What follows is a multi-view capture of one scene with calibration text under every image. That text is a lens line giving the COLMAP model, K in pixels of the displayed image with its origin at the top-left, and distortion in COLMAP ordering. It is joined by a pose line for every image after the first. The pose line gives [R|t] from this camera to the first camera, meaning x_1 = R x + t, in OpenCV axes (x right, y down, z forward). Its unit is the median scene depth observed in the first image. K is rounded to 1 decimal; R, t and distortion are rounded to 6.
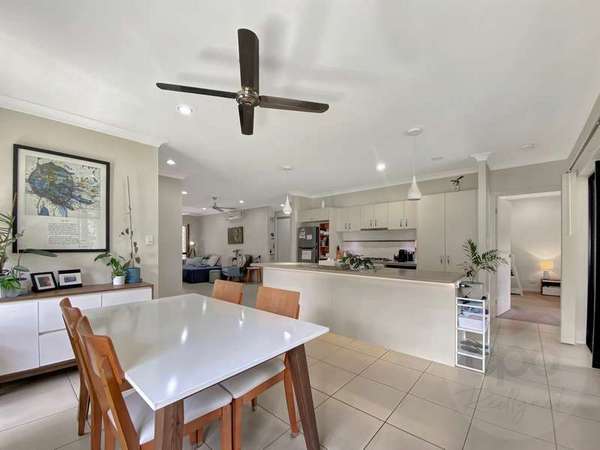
lens RADIAL K [[258.0, 0, 300.2], [0, 258.0, 226.9], [0, 0, 1]] dist [-0.001330, -0.000111]
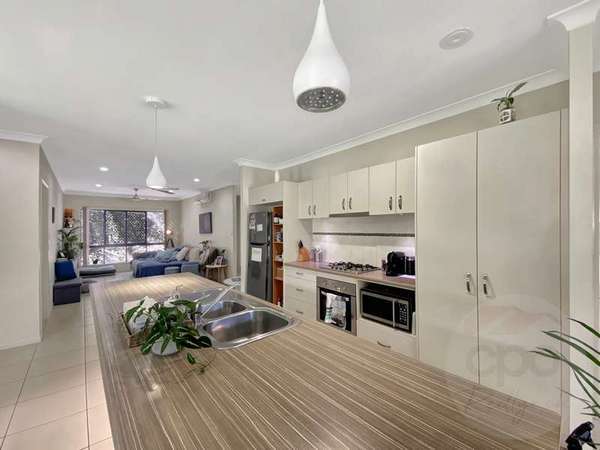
lens RADIAL K [[249.9, 0, 300.0], [0, 249.9, 225.0], [0, 0, 1]] dist [0.000779, 0.000119]
pose [[0.990818, -0.011093, -0.134748, 0.213710], [0.019228, 0.998059, 0.059225, -0.003195], [0.133829, -0.061272, 0.989108, 0.362699]]
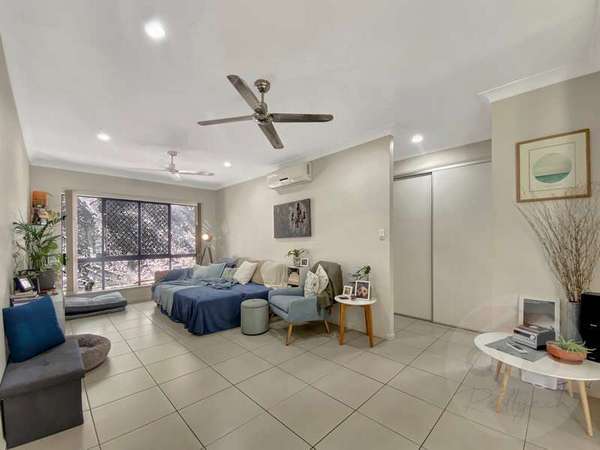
lens RADIAL K [[255.6, 0, 301.2], [0, 255.6, 237.4], [0, 0, 1]] dist [-0.001793, -0.000320]
pose [[0.997093, -0.005248, -0.076015, -0.280084], [0.010012, 0.997999, 0.062433, 0.051112], [0.075535, -0.063013, 0.995150, 0.758454]]
